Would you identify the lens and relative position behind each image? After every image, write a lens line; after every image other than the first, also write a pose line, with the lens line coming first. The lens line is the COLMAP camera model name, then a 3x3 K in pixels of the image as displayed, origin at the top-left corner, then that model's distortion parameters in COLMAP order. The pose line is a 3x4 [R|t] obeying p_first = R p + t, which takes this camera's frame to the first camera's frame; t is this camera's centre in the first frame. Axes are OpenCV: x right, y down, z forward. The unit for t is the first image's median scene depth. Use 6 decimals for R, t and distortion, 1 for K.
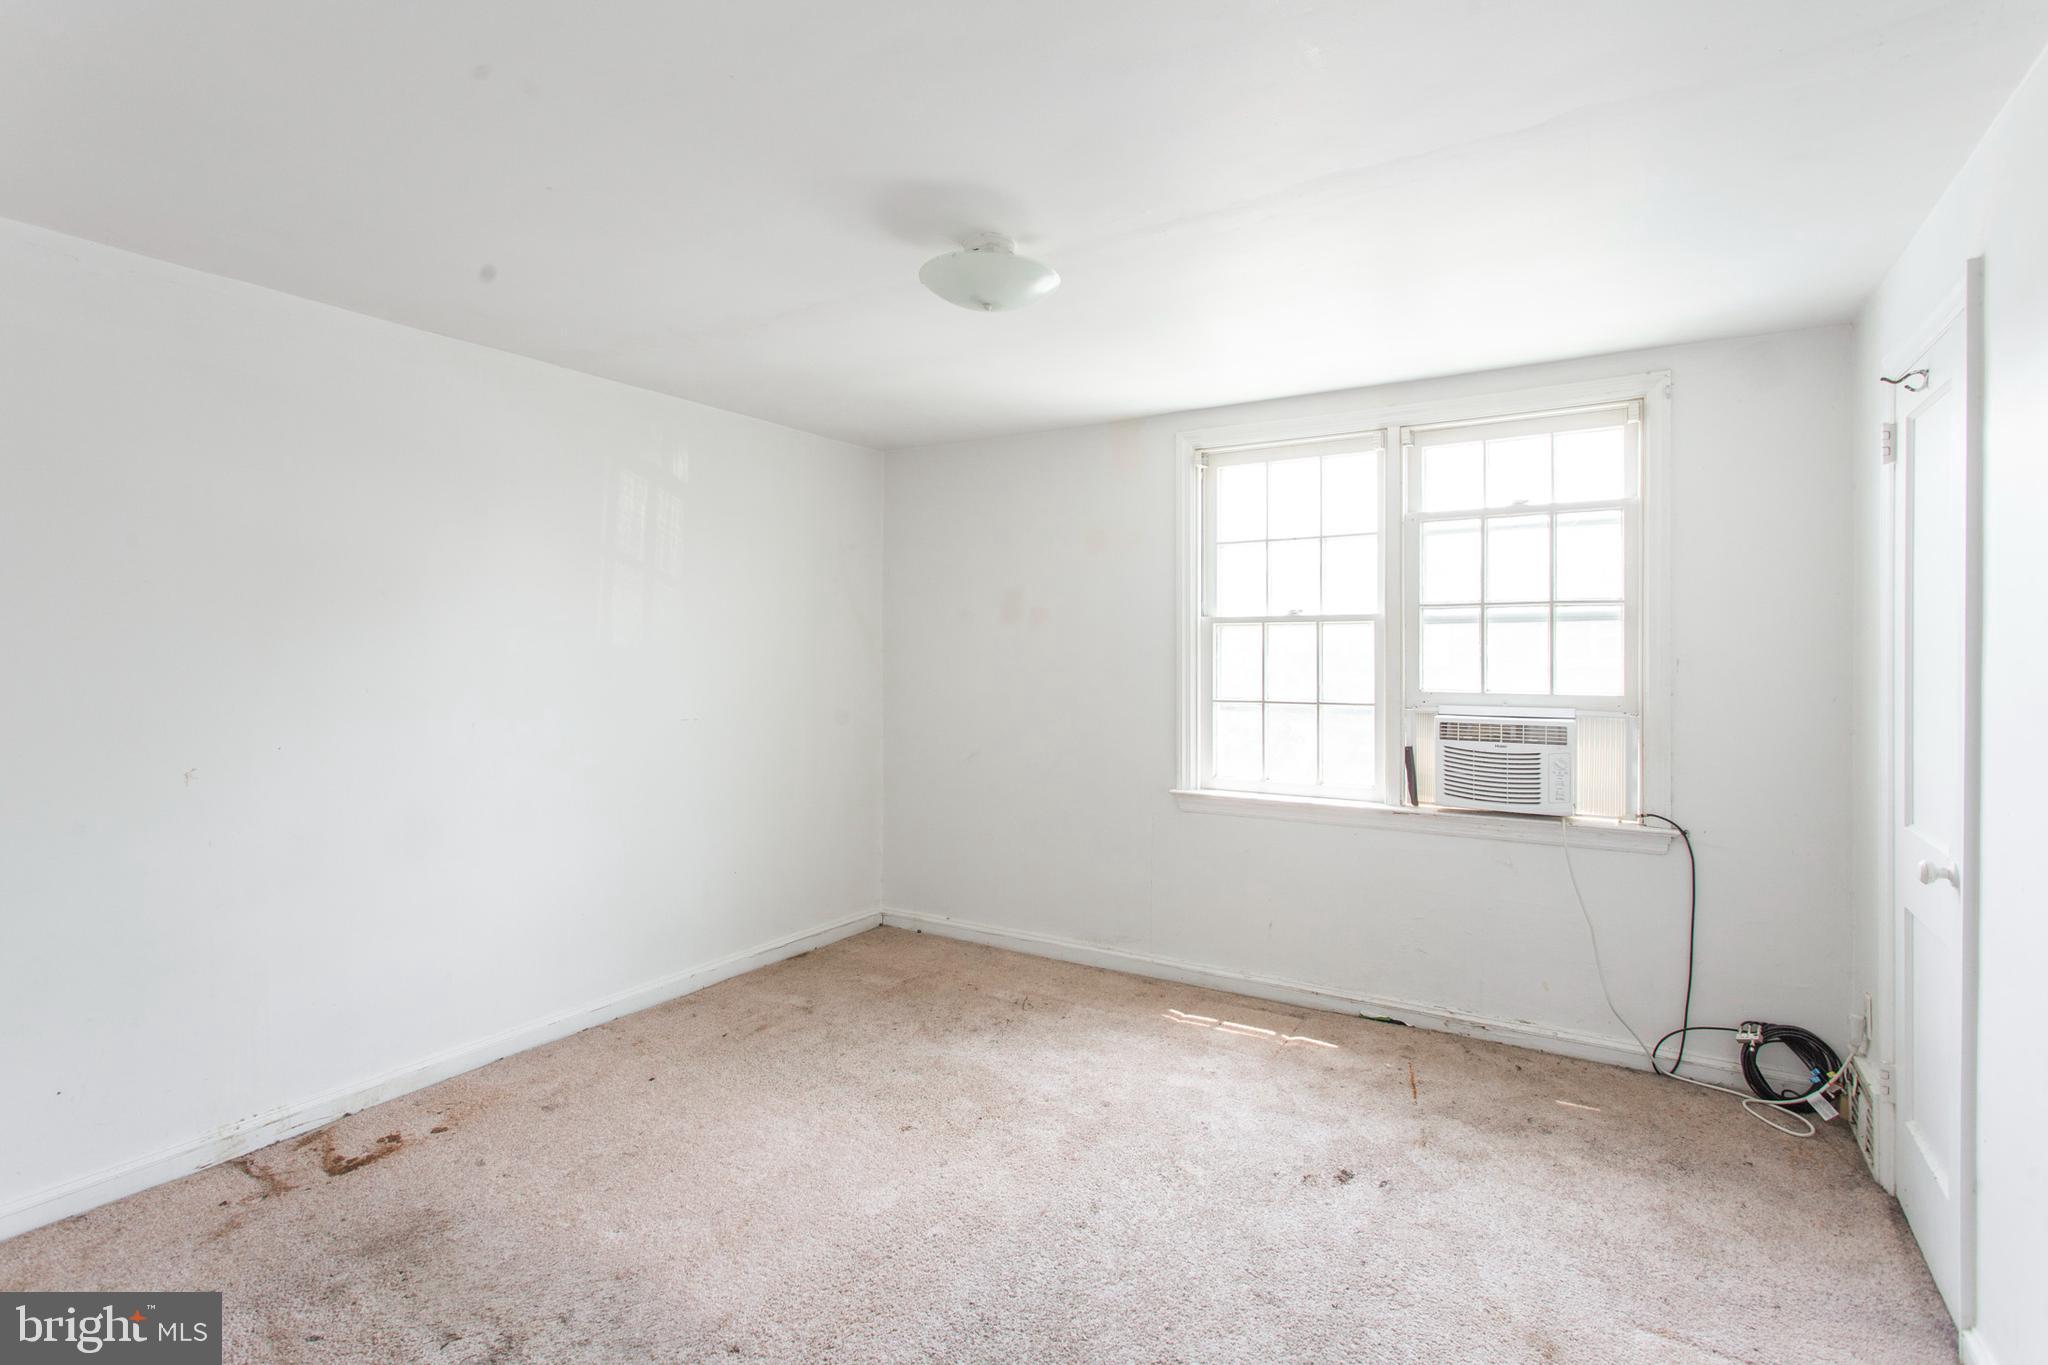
lens RADIAL K [[1041.2, 0, 1036.3], [0, 1041.2, 665.4], [0, 0, 1]] dist [-0.004541, 0.005456]
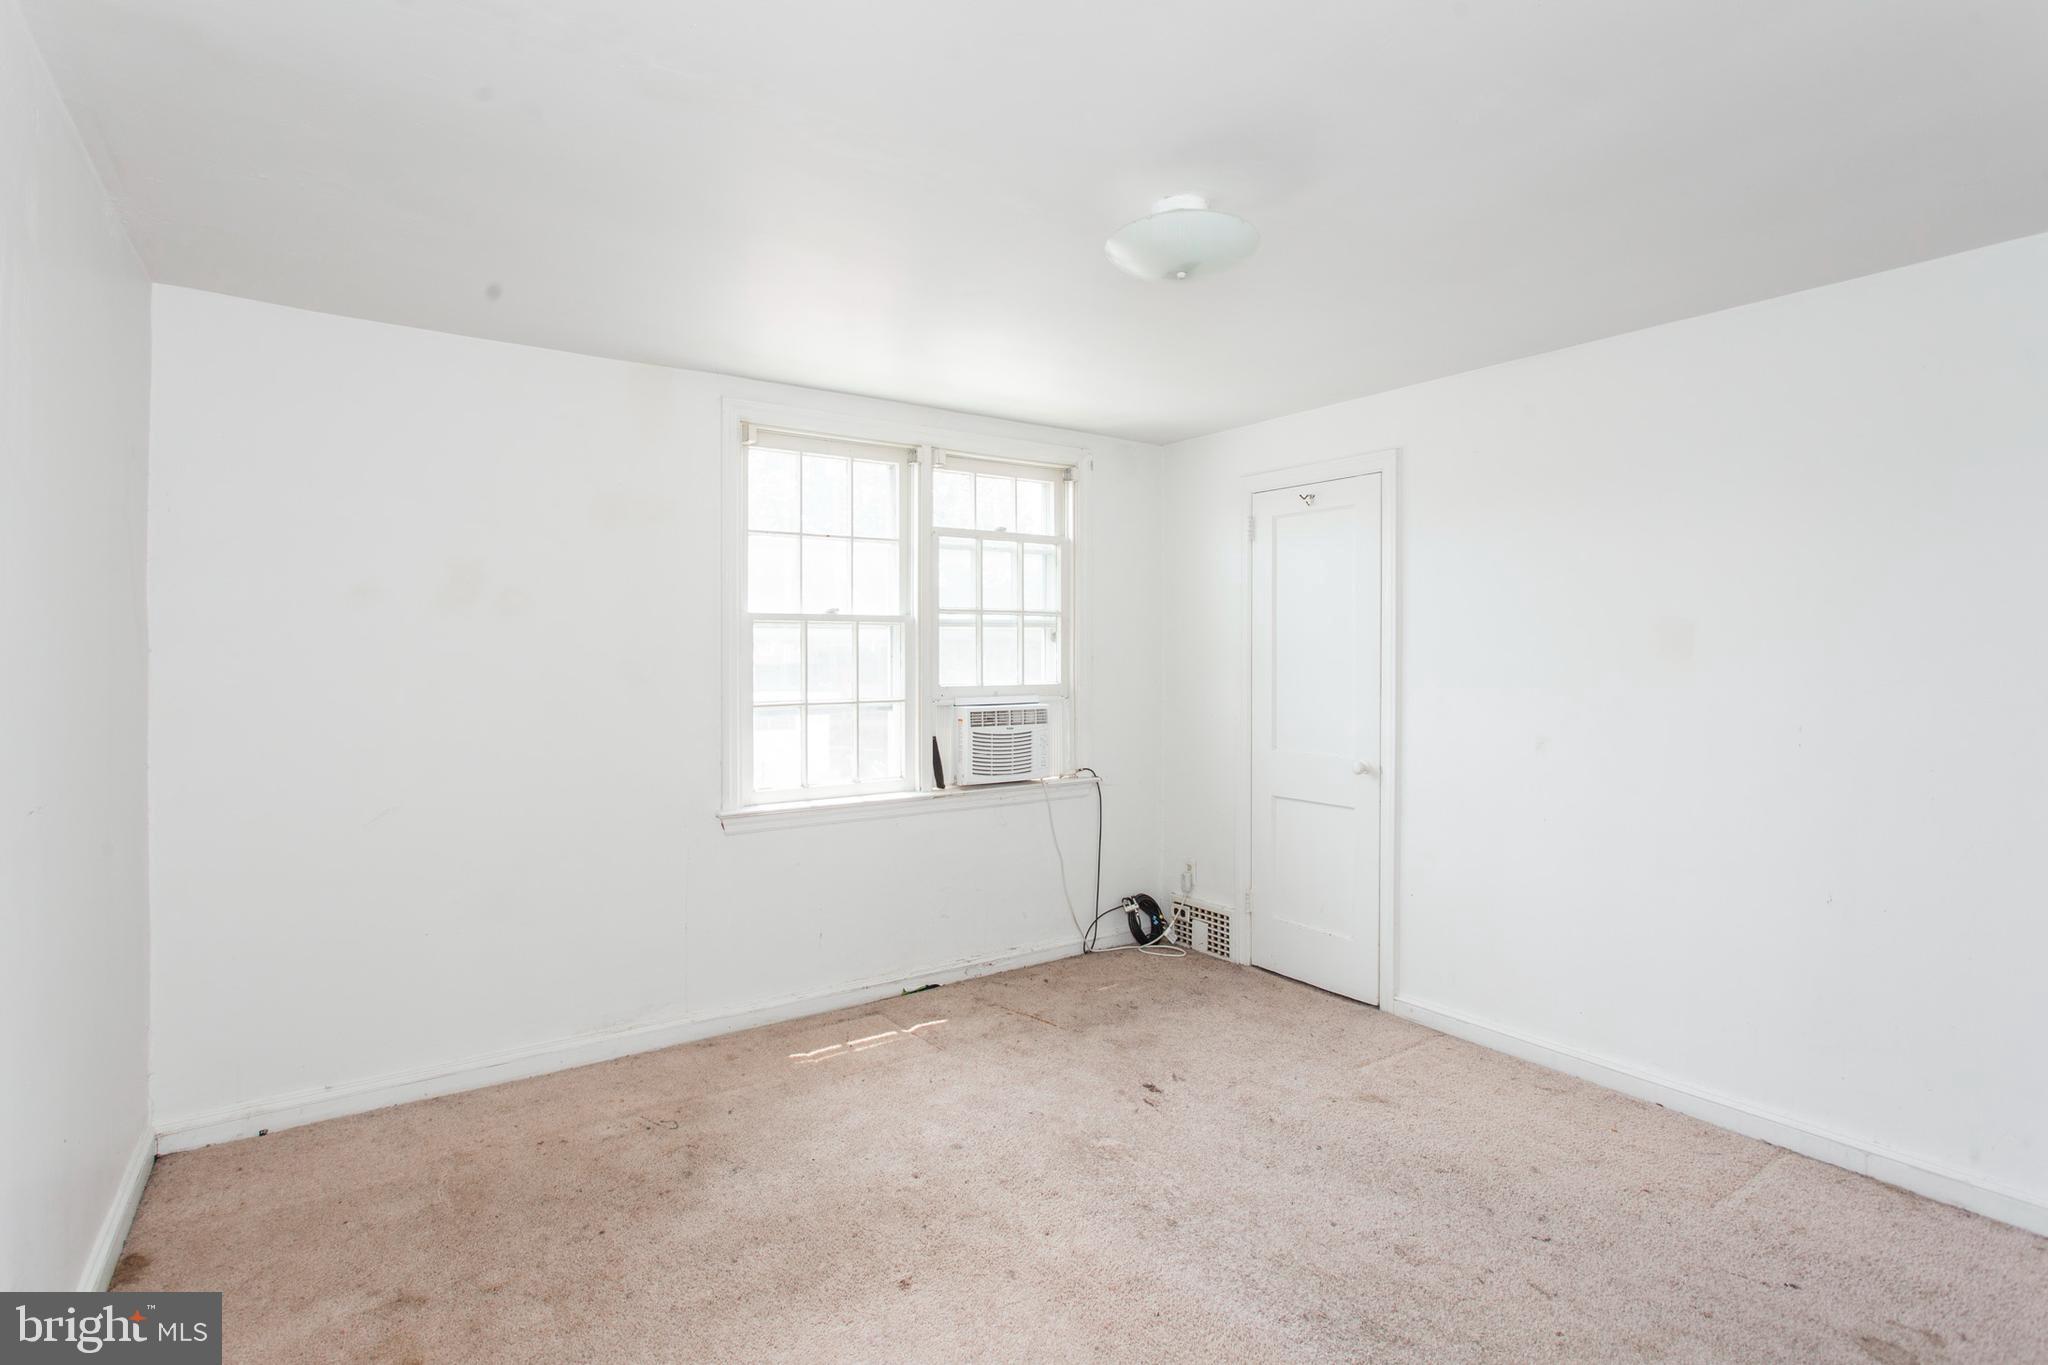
lens RADIAL K [[988.2, 0, 1020.5], [0, 988.2, 670.7], [0, 0, 1]] dist [-0.015954, 0.005788]
pose [[0.384602, -0.018150, 0.922904, -0.602846], [0.017544, 0.999770, 0.012351, -0.004141], [-0.922916, 0.011441, 0.384832, 0.526261]]
